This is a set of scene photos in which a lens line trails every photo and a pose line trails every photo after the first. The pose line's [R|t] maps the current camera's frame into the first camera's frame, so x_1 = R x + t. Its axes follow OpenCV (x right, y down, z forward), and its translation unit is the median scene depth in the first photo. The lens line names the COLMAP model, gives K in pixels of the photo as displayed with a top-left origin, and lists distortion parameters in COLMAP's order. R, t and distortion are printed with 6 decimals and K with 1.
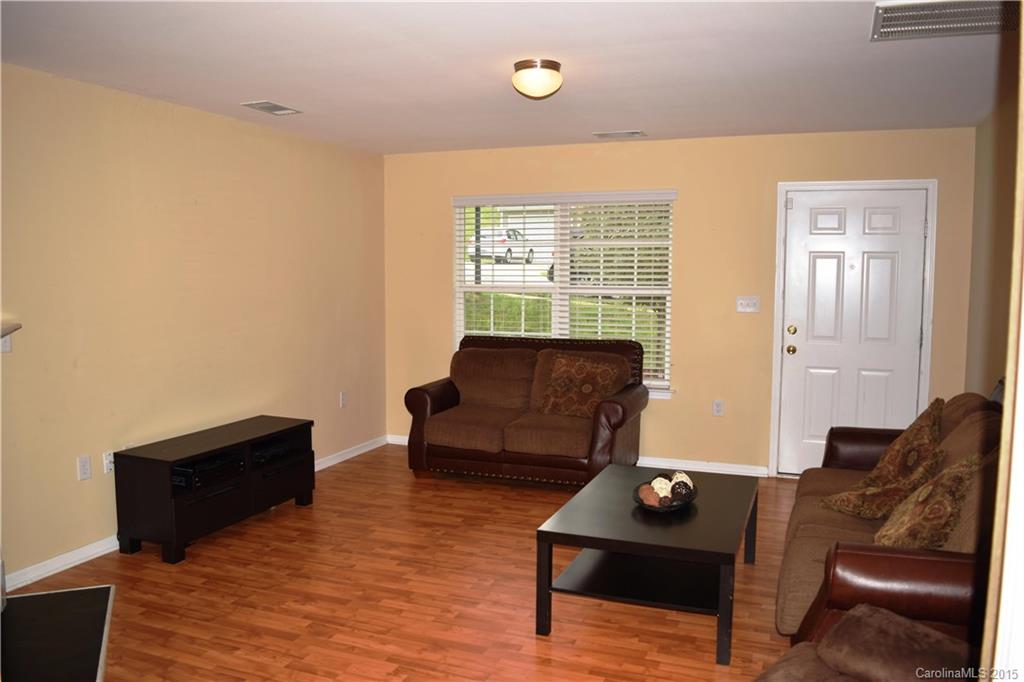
lens RADIAL K [[811.5, 0, 512.0], [0, 811.5, 341.0], [0, 0, 1]] dist [-0.080194, 0.001167]
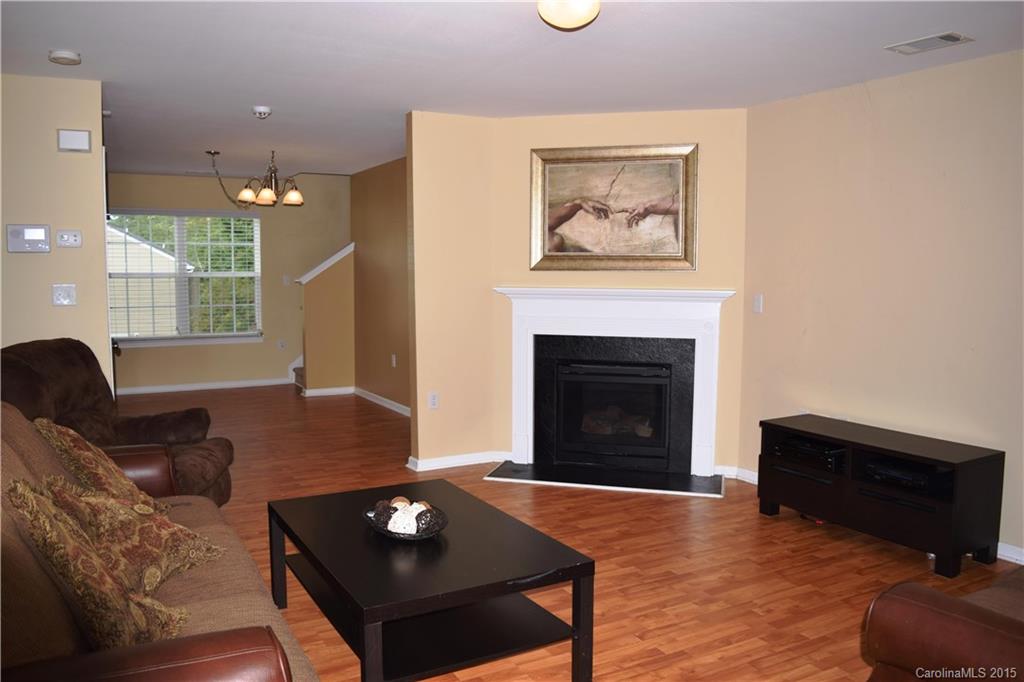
lens RADIAL K [[811.5, 0, 512.0], [0, 811.5, 341.0], [0, 0, 1]] dist [-0.080194, 0.001167]
pose [[-0.636143, 0.065345, -0.768799, 0.760632], [-0.072787, 0.986881, 0.144108, -0.114078], [0.768130, 0.147632, -0.623041, 1.617375]]
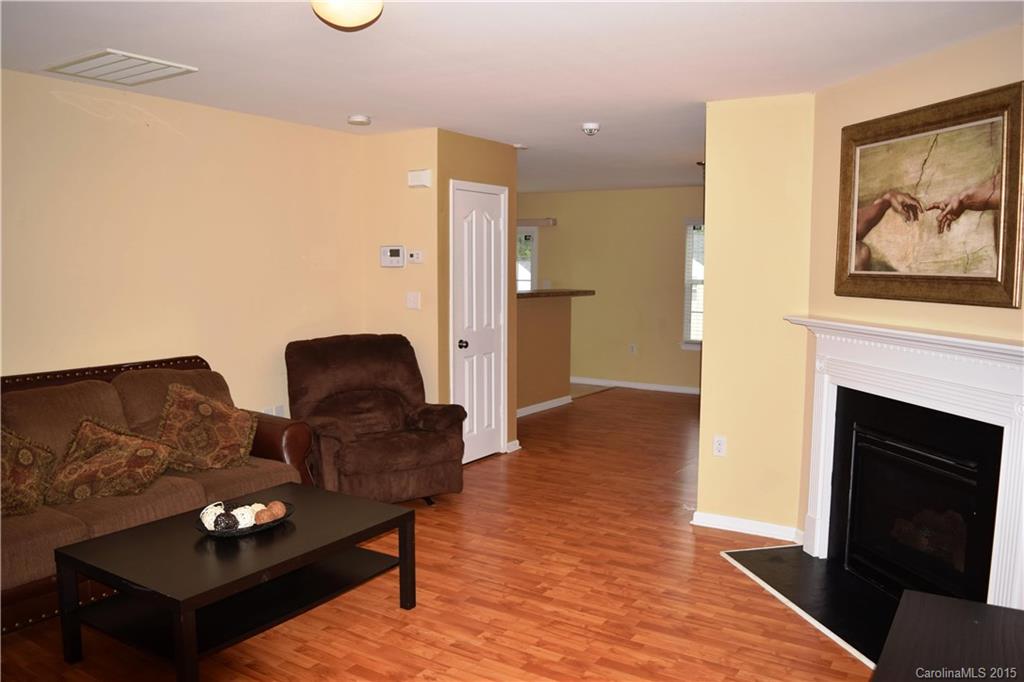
lens RADIAL K [[804.6, 0, 512.0], [0, 804.6, 341.0], [0, 0, 1]] dist [-0.068177, 0.000715]
pose [[-0.982171, -0.029791, 0.185617, -0.267993], [0.004854, 0.983016, 0.183455, -0.170556], [-0.187929, 0.181085, -0.965345, 1.825357]]
